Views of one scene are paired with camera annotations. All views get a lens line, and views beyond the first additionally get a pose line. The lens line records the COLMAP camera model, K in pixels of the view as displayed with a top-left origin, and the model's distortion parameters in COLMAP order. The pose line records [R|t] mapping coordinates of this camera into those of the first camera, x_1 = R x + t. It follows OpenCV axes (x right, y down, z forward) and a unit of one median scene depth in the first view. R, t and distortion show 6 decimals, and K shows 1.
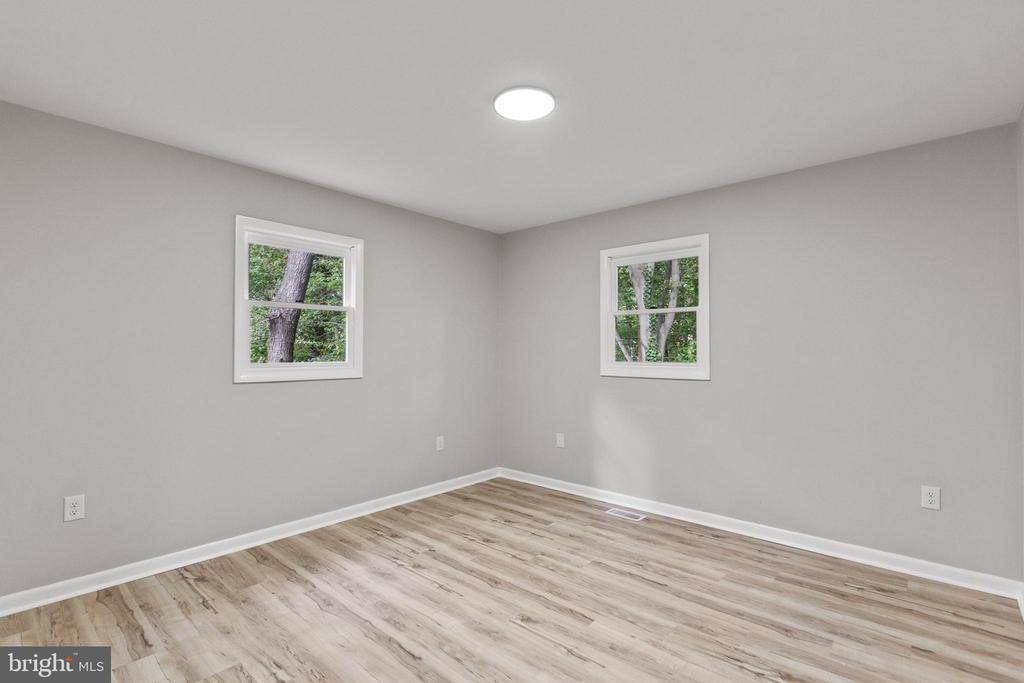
lens RADIAL K [[478.0, 0, 511.8], [0, 478.0, 345.1], [0, 0, 1]] dist [-0.003195, 0.000909]
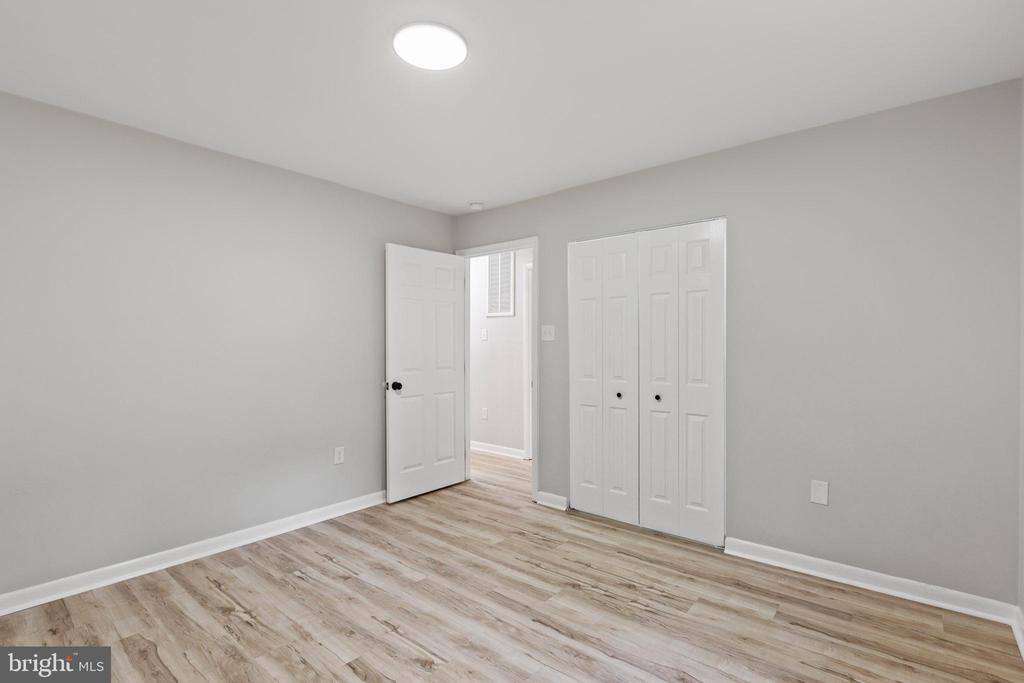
lens RADIAL K [[478.0, 0, 513.3], [0, 478.0, 342.6], [0, 0, 1]] dist [-0.003195, 0.000909]
pose [[-0.999425, -0.000947, -0.033908, -0.097872], [-0.000472, 0.999902, -0.014023, 0.021060], [0.033918, -0.013999, -0.999327, 1.960359]]
